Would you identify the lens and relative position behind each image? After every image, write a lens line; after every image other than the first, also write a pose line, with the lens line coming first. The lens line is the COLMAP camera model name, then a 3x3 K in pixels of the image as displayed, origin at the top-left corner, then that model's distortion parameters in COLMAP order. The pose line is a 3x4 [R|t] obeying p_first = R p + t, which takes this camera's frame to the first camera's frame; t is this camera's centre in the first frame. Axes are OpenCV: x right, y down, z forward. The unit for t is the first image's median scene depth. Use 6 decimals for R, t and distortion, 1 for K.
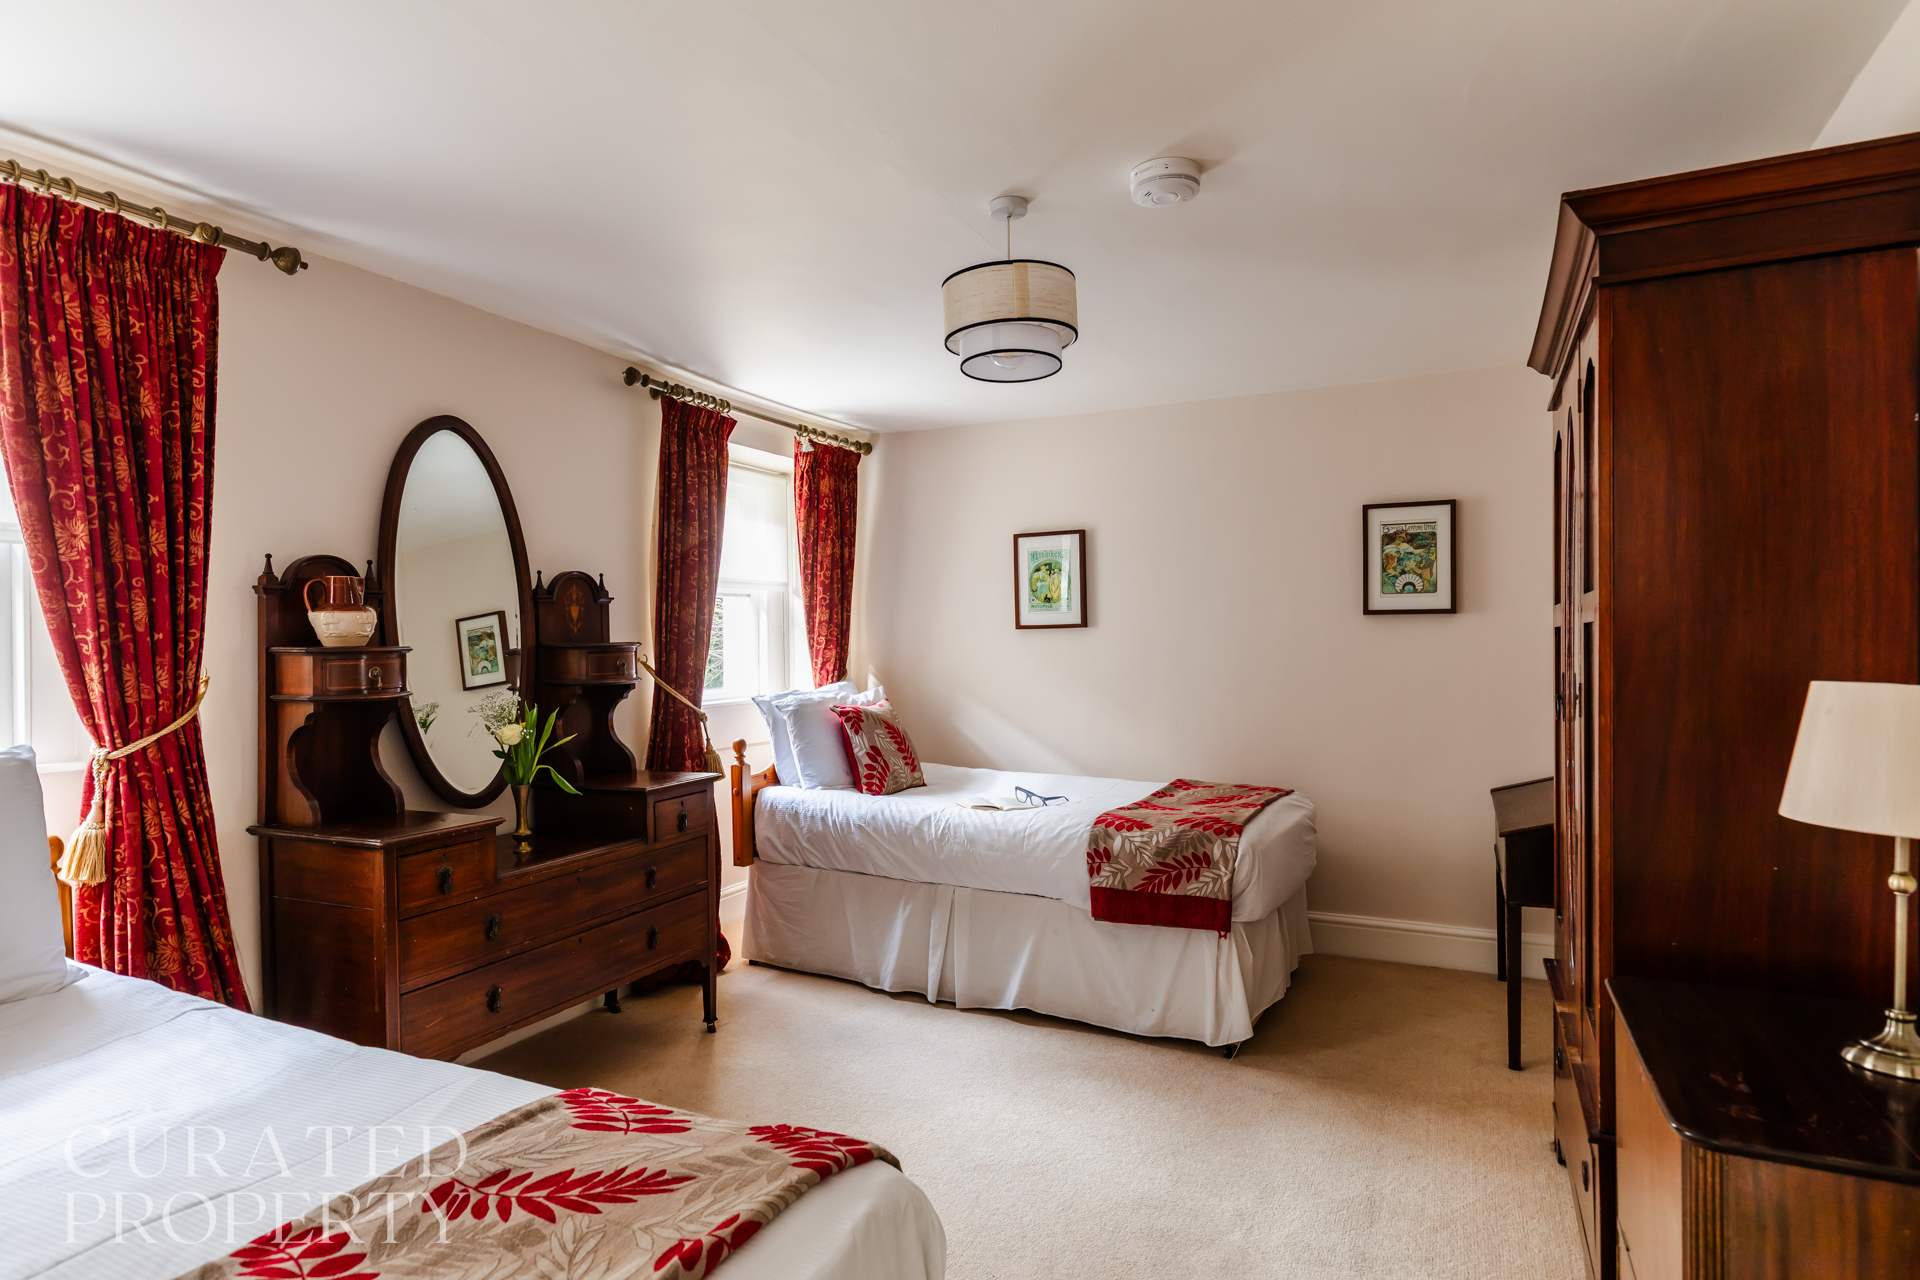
lens RADIAL K [[1058.0, 0, 960.0], [0, 1058.0, 640.0], [0, 0, 1]] dist [0.000780, 0.000242]
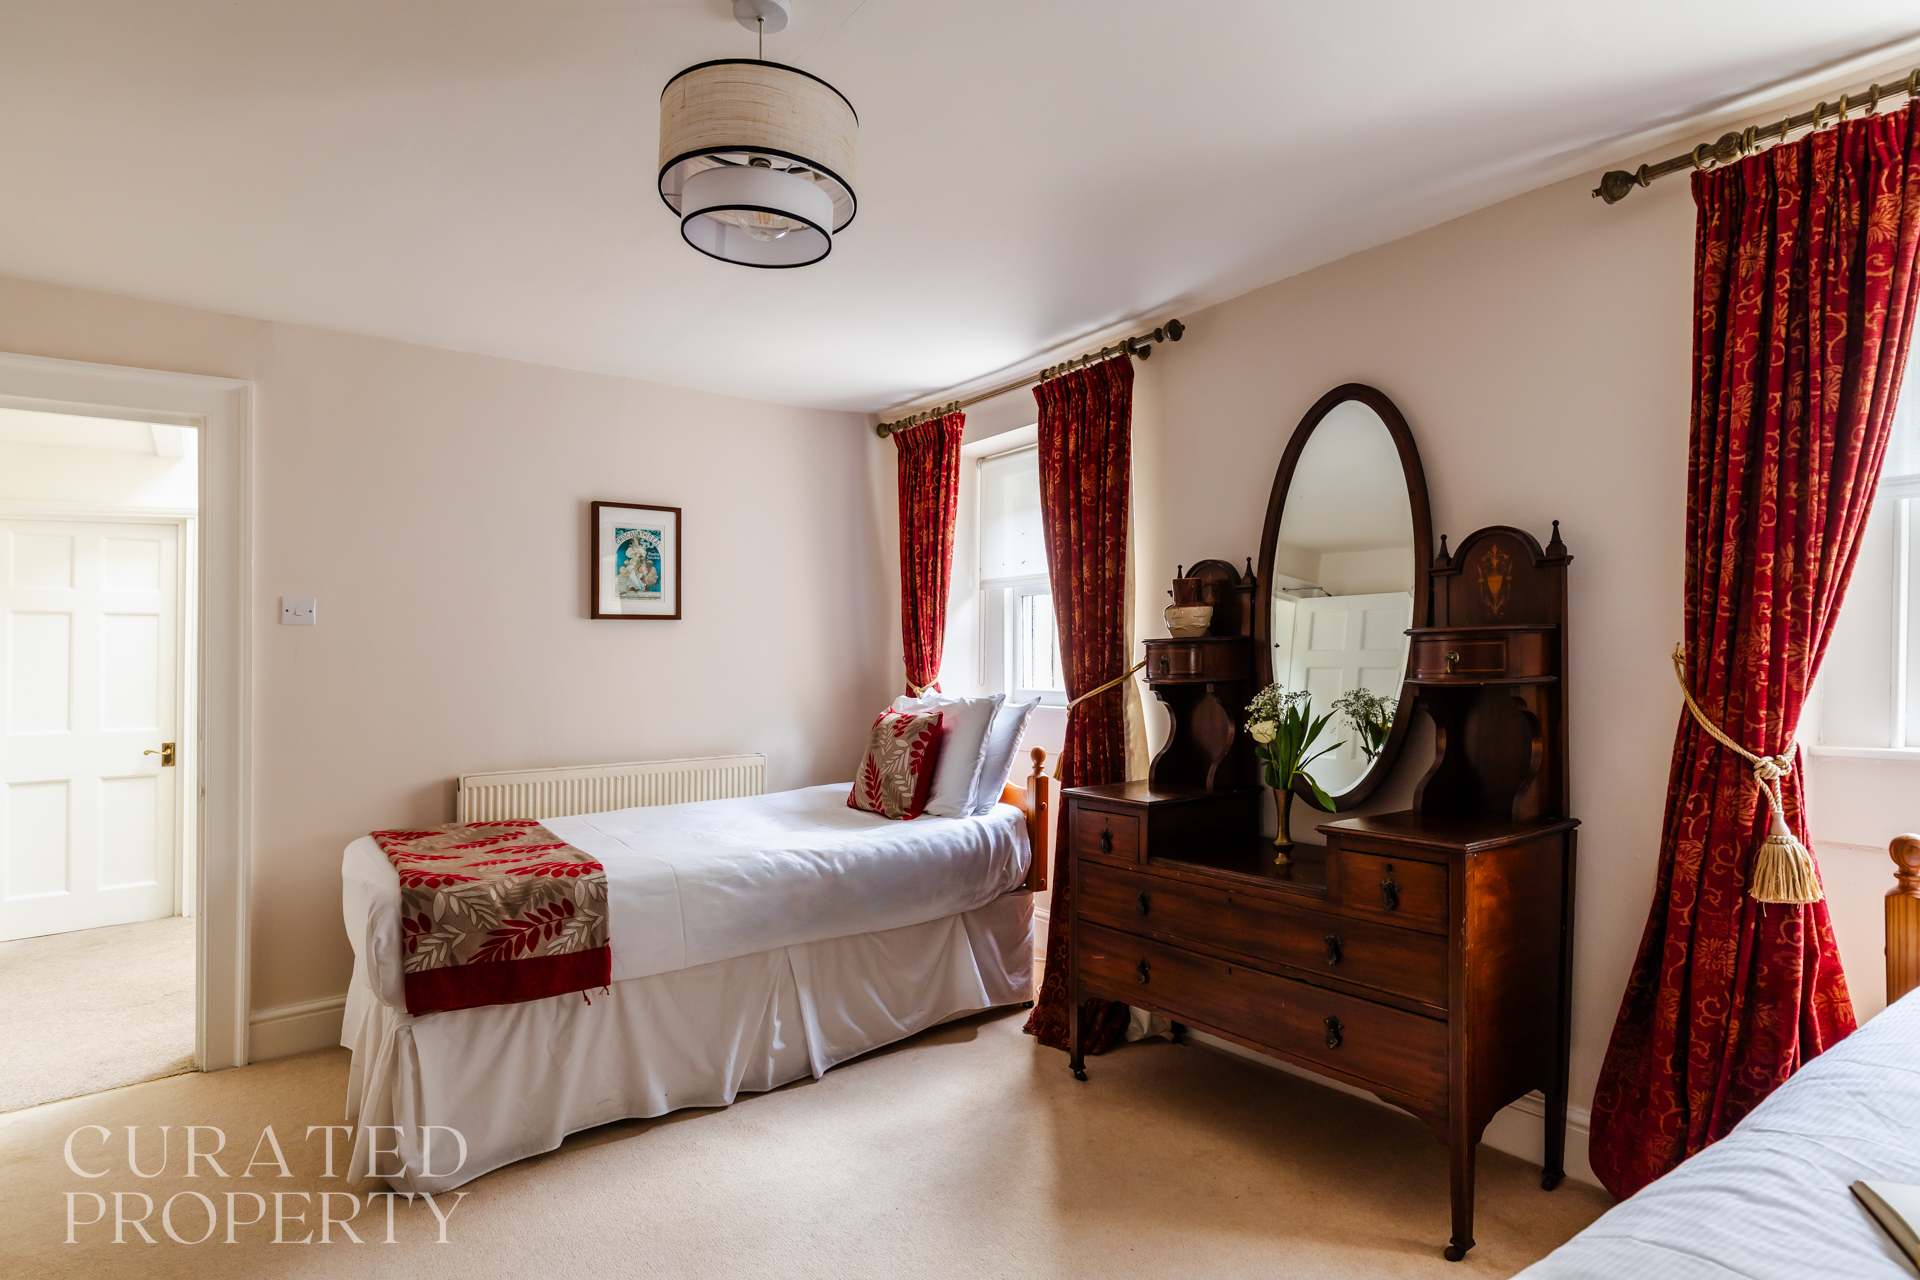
lens RADIAL K [[1036.0, 0, 960.0], [0, 1036.0, 640.0], [0, 0, 1]] dist [-0.001210, -0.000379]
pose [[-0.477589, -0.004873, -0.878570, 0.523409], [0.016454, 0.999760, -0.014490, 0.019413], [0.878429, -0.021376, -0.477394, 1.264417]]
